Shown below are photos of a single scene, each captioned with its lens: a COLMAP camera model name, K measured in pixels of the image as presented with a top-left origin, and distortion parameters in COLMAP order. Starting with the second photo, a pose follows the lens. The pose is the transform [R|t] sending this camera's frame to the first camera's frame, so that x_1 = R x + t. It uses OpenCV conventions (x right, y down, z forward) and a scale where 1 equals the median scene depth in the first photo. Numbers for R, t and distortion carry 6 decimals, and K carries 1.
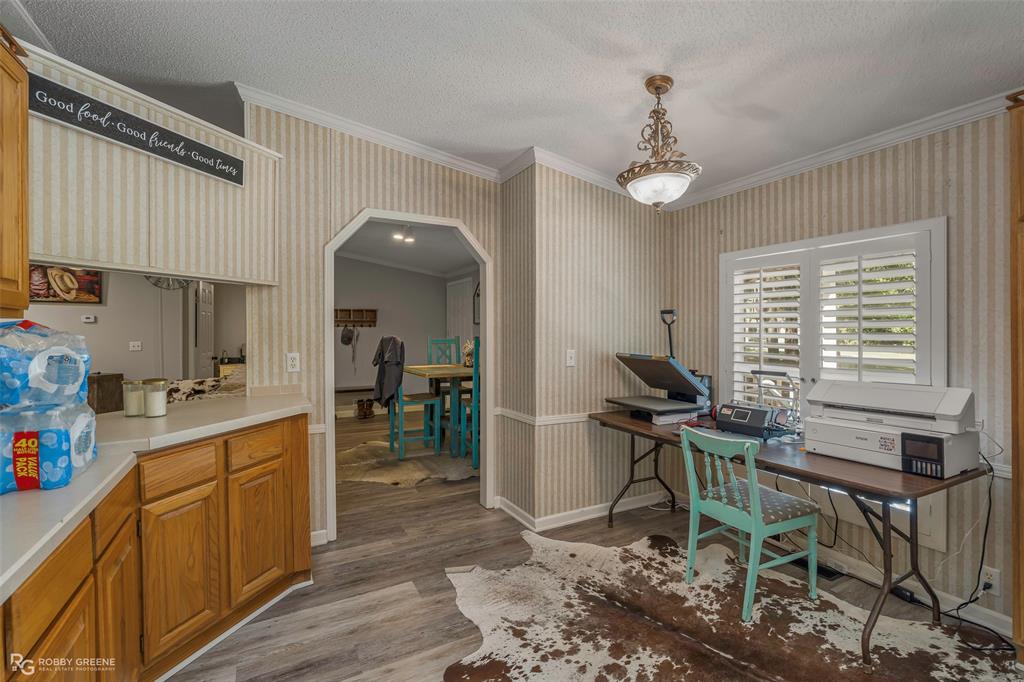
lens RADIAL K [[463.7, 0, 514.9], [0, 463.7, 334.8], [0, 0, 1]] dist [-0.008374, 0.001298]
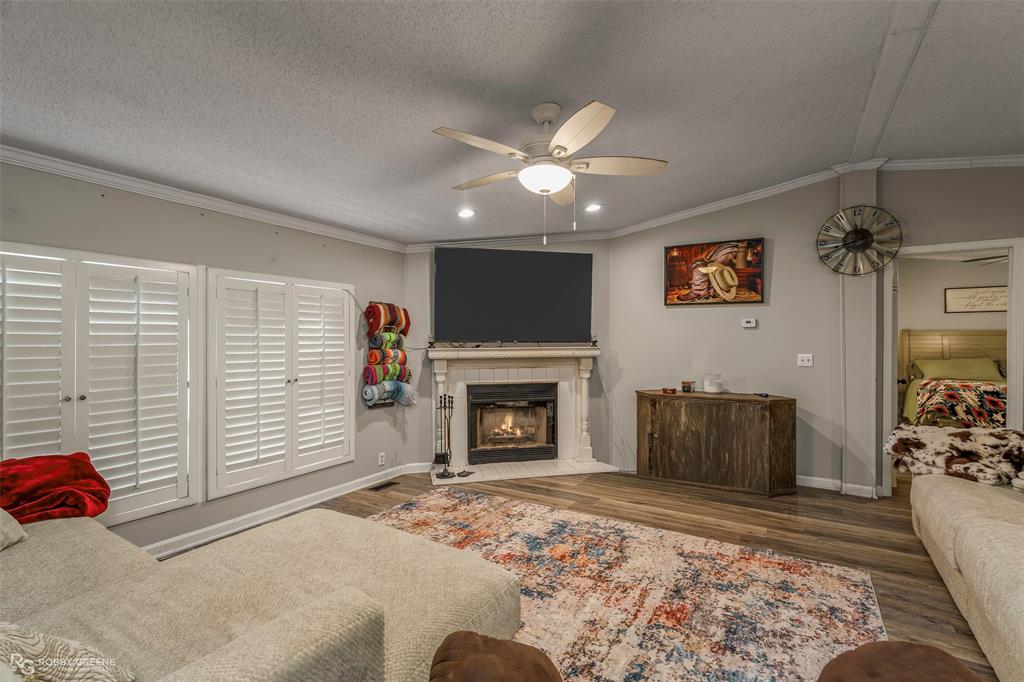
lens RADIAL K [[463.7, 0, 505.2], [0, 463.7, 341.3], [0, 0, 1]] dist [-0.008374, 0.001298]
pose [[0.486044, 0.005619, -0.873916, -0.448543], [-0.006125, 0.999977, 0.003023, -0.003833], [0.873913, 0.003884, 0.486067, 0.263638]]
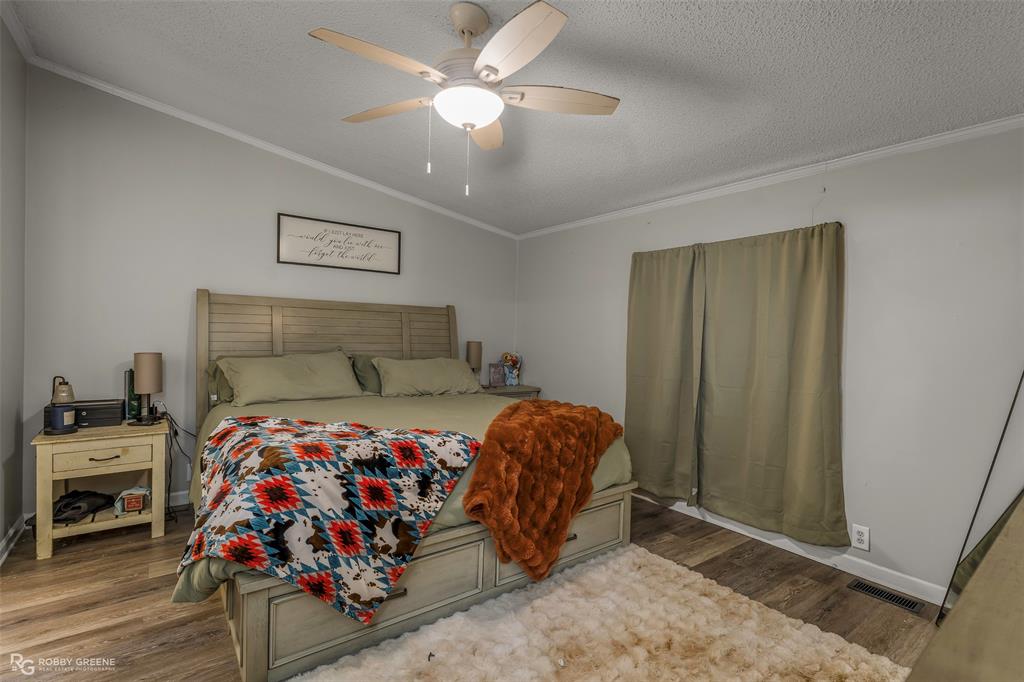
lens RADIAL K [[463.7, 0, 512.3], [0, 463.7, 337.4], [0, 0, 1]] dist [-0.008374, 0.001298]
pose [[0.988555, 0.026043, 0.148597, -0.599446], [-0.027671, 0.999578, 0.008893, -0.000524], [-0.148302, -0.012903, 0.988858, 0.777679]]
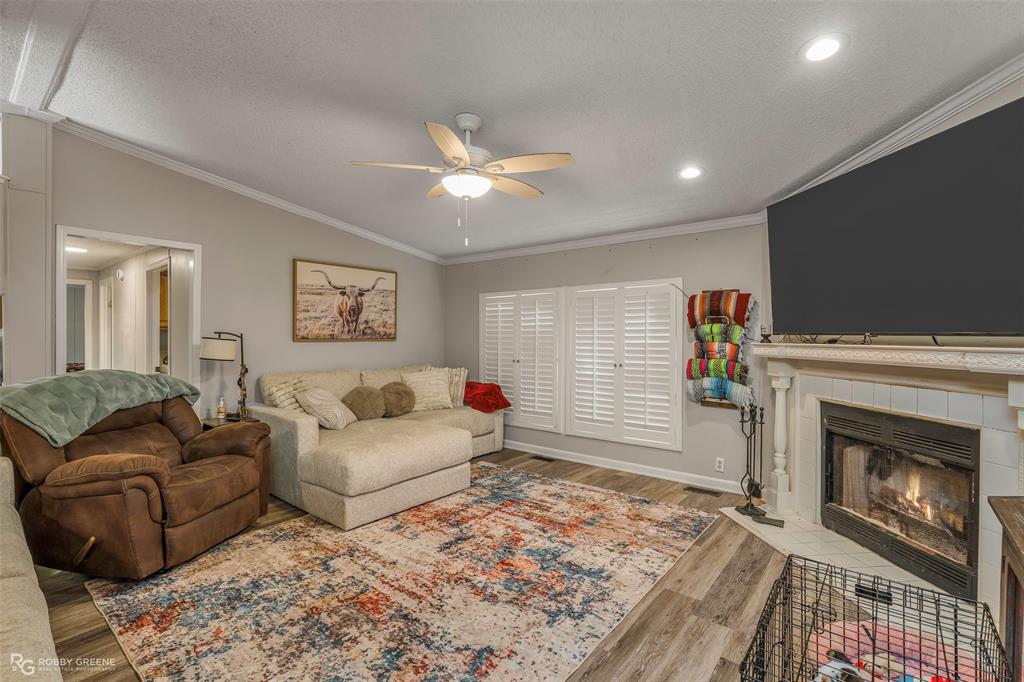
lens RADIAL K [[463.7, 0, 515.1], [0, 463.7, 334.1], [0, 0, 1]] dist [-0.008374, 0.001298]
pose [[-0.927540, 0.006481, -0.373668, -0.688552], [0.005154, 0.999976, 0.004549, -0.003812], [0.373688, 0.002293, -0.927552, 0.997588]]
